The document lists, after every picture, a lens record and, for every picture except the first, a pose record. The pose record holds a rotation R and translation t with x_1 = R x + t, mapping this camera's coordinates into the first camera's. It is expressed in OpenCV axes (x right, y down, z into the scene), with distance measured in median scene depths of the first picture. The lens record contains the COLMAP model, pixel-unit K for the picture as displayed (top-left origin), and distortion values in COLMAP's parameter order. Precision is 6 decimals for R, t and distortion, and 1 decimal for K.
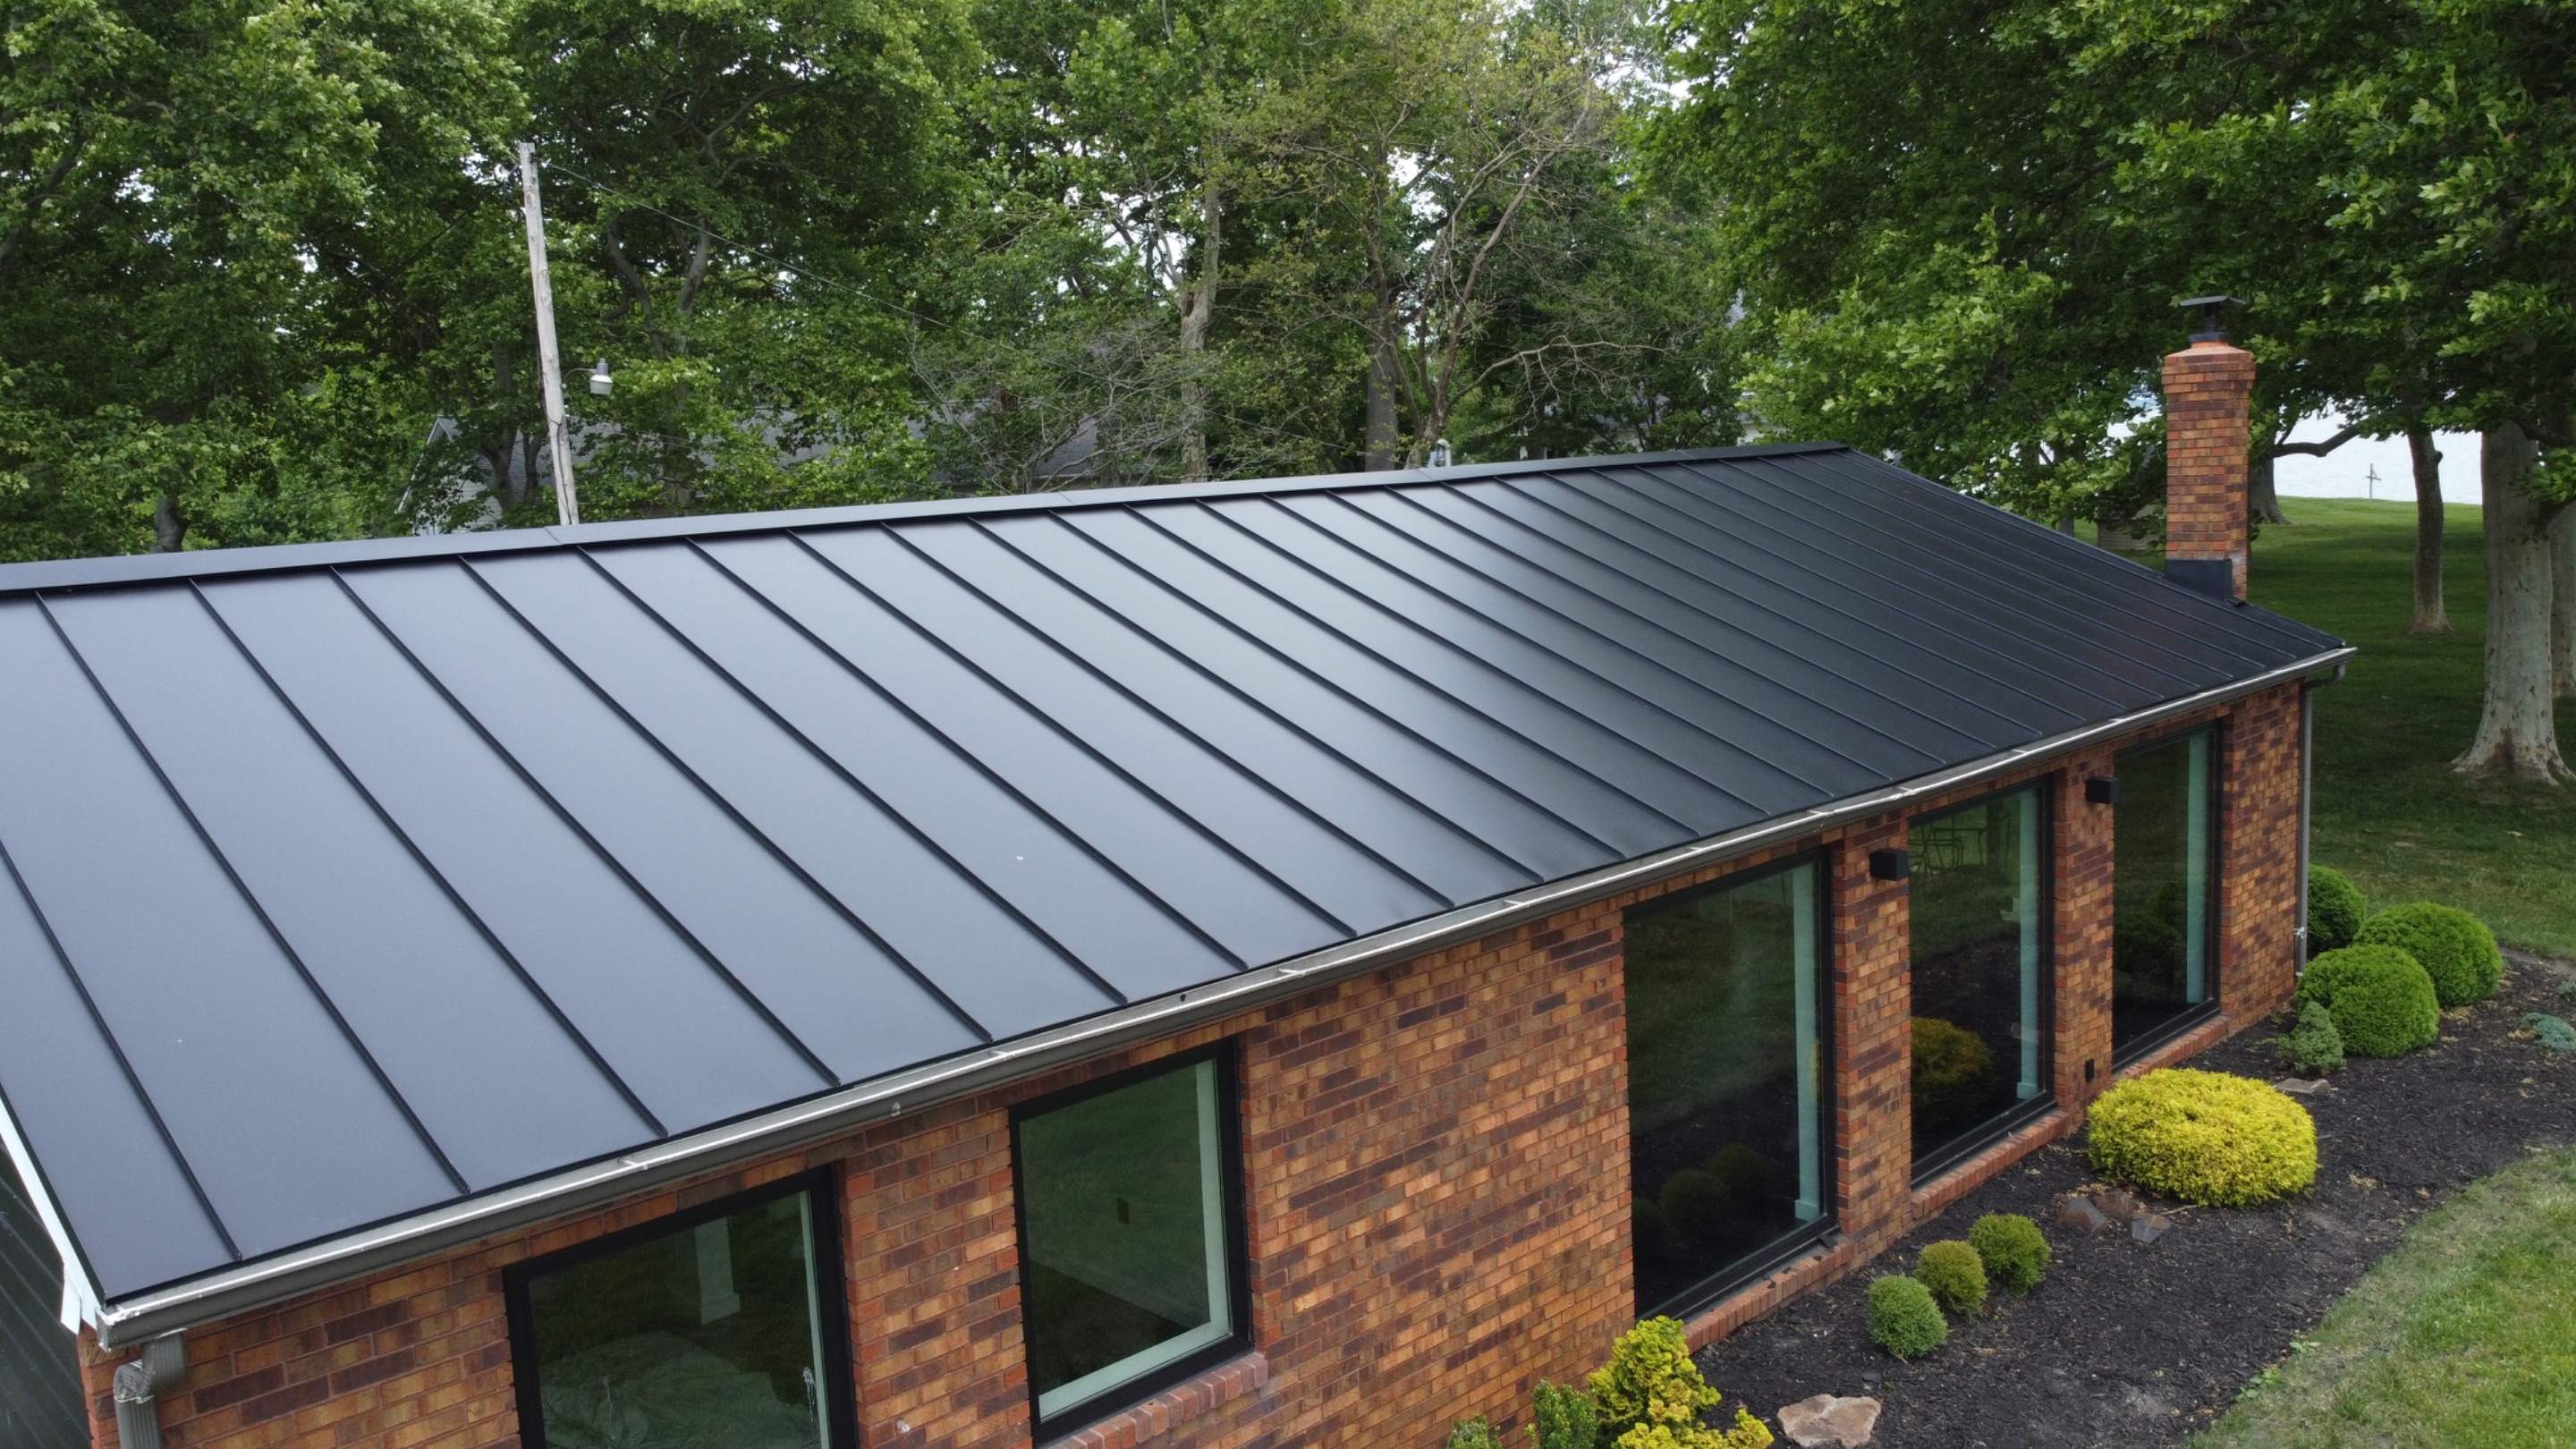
lens RADIAL K [[1967.9, 0, 1287.7], [0, 1967.9, 729.1], [0, 0, 1]] dist [-0.013205, 0.008692]
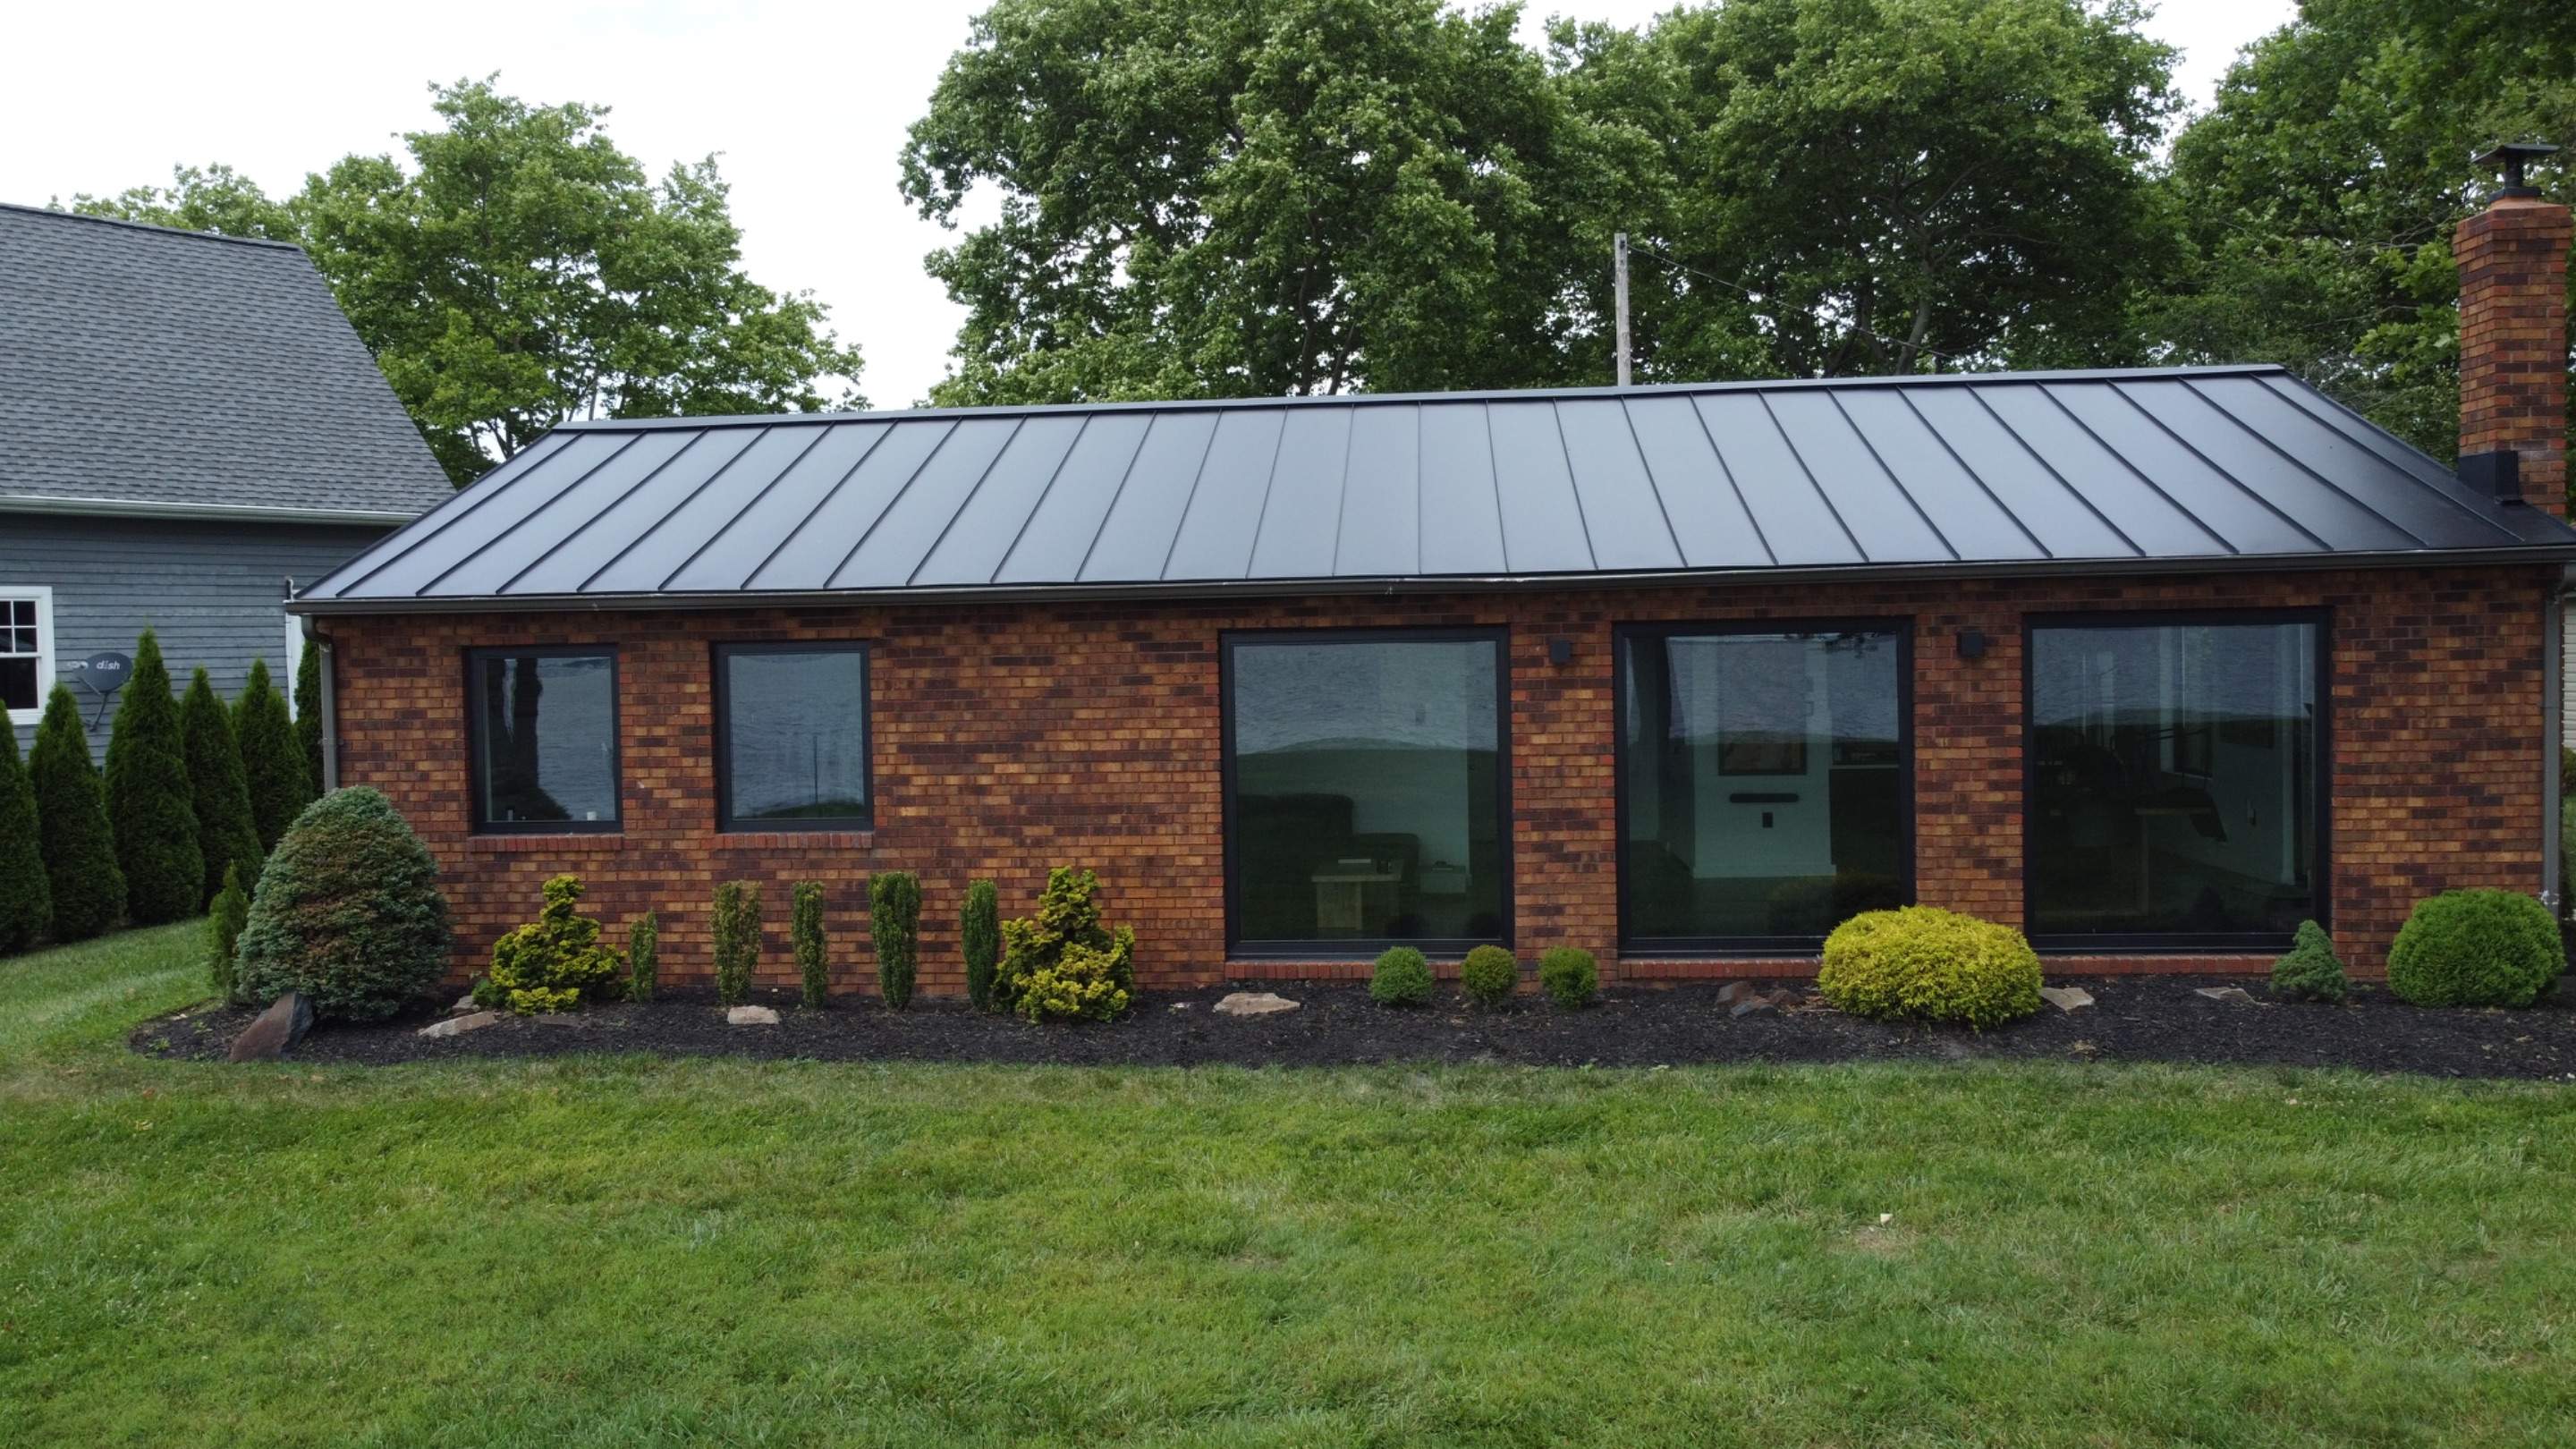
lens RADIAL K [[1967.9, 0, 1290.1], [0, 1967.9, 720.0], [0, 0, 1]] dist [-0.013205, 0.008692]
pose [[0.663762, 0.065387, -0.745081, 1.406072], [-0.118267, 0.992815, -0.018231, 0.194692], [0.738535, 0.100219, 0.666725, 0.101870]]
